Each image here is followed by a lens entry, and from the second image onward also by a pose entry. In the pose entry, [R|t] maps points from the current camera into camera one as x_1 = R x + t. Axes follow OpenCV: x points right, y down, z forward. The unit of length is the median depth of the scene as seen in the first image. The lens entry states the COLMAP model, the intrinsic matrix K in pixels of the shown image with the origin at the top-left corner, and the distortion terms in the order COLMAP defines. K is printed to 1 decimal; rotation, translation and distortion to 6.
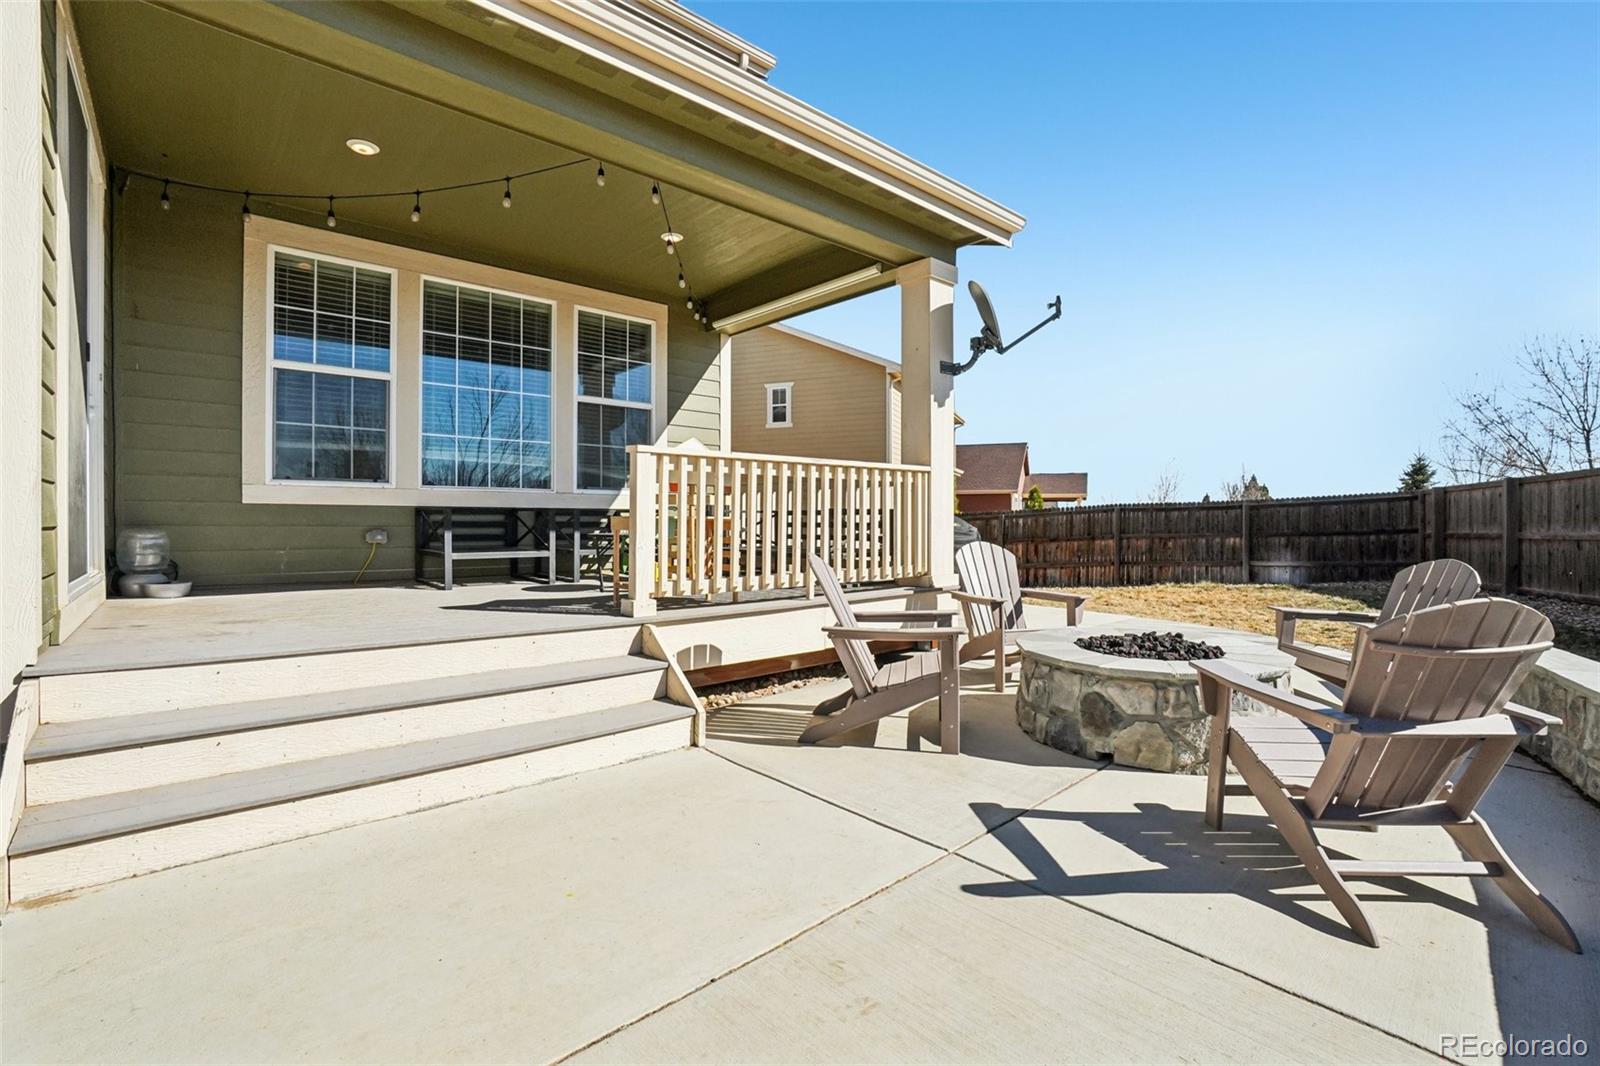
lens RADIAL K [[717.5, 0, 792.2], [0, 717.5, 523.3], [0, 0, 1]] dist [-0.016755, 0.000268]
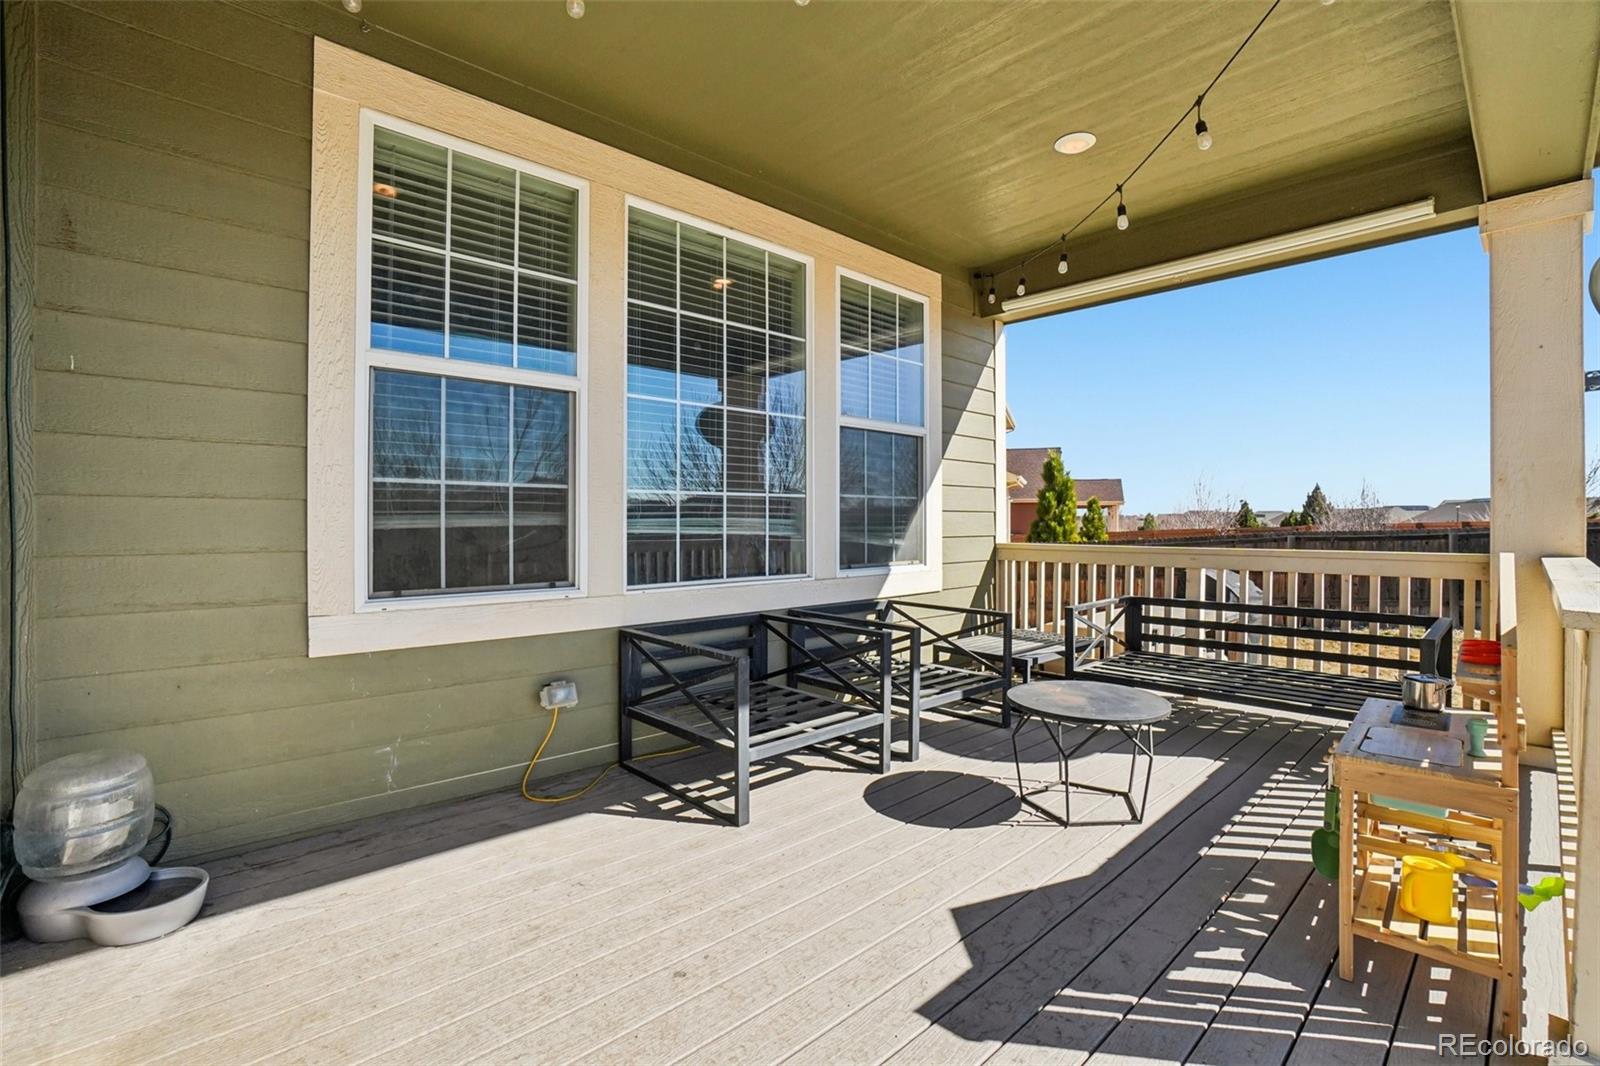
lens RADIAL K [[717.5, 0, 802.3], [0, 717.5, 520.9], [0, 0, 1]] dist [-0.016755, 0.000268]
pose [[0.999293, 0.000351, 0.037597, -0.406077], [-0.000333, 1.000000, -0.000480, -0.102188], [-0.037597, 0.000467, 0.999293, 0.452841]]
